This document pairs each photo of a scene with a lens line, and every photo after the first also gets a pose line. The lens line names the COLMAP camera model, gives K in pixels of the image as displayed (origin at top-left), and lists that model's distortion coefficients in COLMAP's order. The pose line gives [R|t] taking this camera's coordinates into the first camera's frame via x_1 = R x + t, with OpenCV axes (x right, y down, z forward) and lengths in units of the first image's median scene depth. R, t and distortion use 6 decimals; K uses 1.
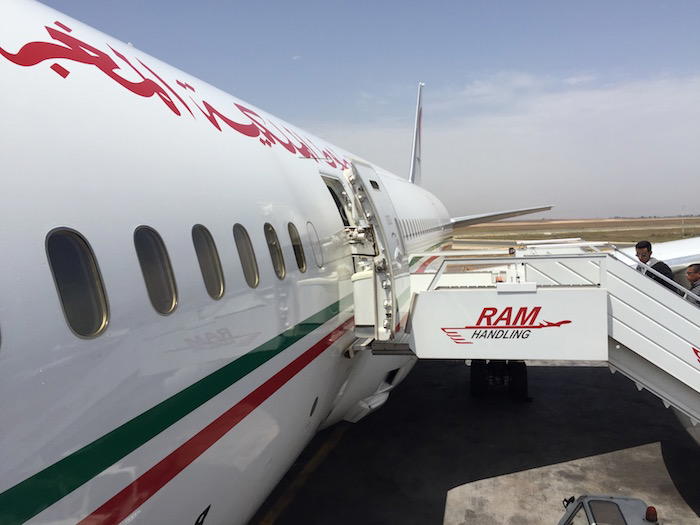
lens RADIAL K [[594.3, 0, 350.0], [0, 594.3, 262.5], [0, 0, 1]] dist [-0.002705, -0.008455]
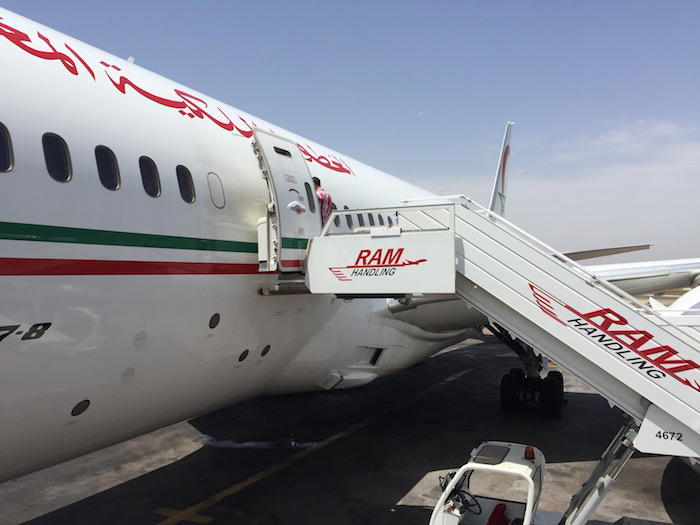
lens RADIAL K [[594.3, 0, 350.0], [0, 594.3, 262.5], [0, 0, 1]] dist [-0.002705, -0.008455]
pose [[0.982228, 0.024843, -0.186039, 0.430616], [-0.039159, 0.996513, -0.073674, 0.191755], [0.183560, 0.079650, 0.979776, -0.177771]]
